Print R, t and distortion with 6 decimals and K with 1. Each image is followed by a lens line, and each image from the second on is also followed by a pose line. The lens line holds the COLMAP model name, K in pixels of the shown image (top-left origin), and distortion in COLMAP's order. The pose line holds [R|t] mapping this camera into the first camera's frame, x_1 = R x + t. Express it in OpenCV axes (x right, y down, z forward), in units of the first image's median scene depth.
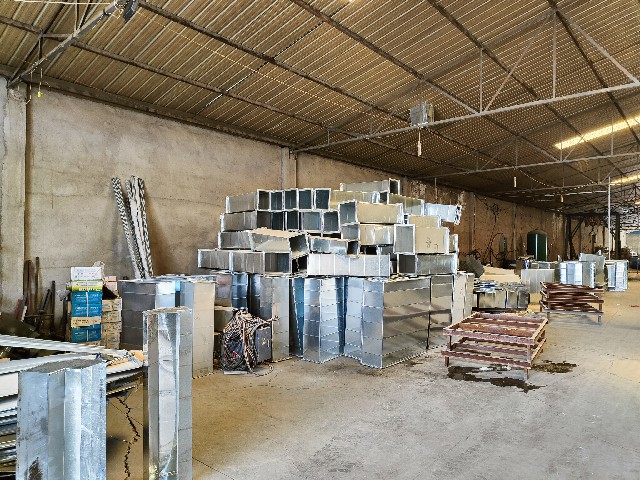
lens RADIAL K [[431.3, 0, 319.0], [0, 431.3, 245.6], [0, 0, 1]] dist [0.000514, 0.000407]
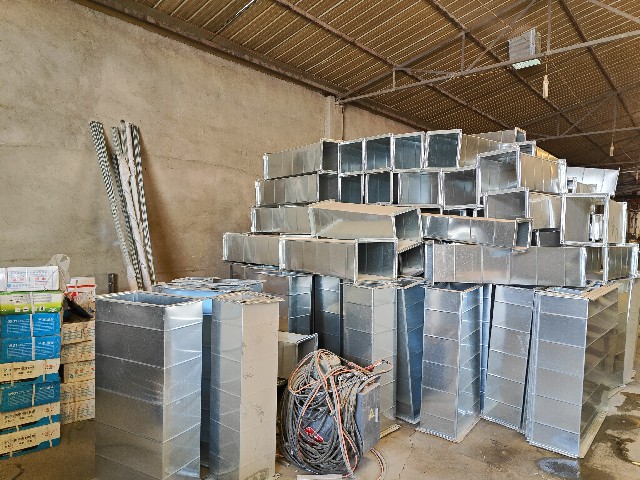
lens RADIAL K [[437.2, 0, 317.7], [0, 437.2, 239.6], [0, 0, 1]] dist [0.005938, 0.002722]
pose [[0.999967, 0.008084, 0.000209, -0.145728], [-0.008087, 0.999678, 0.024047, 0.001127], [-0.000014, -0.024047, 0.999711, 0.360265]]
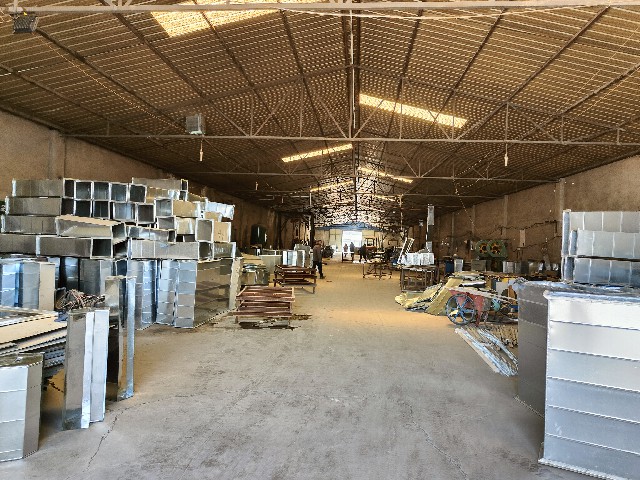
lens RADIAL K [[437.2, 0, 317.7], [0, 437.2, 239.6], [0, 0, 1]] dist [0.005938, 0.002722]
pose [[0.803524, 0.021416, 0.594886, -0.275228], [-0.028295, 0.999597, 0.002233, 0.001087], [-0.594599, -0.018626, 0.803807, -0.229574]]
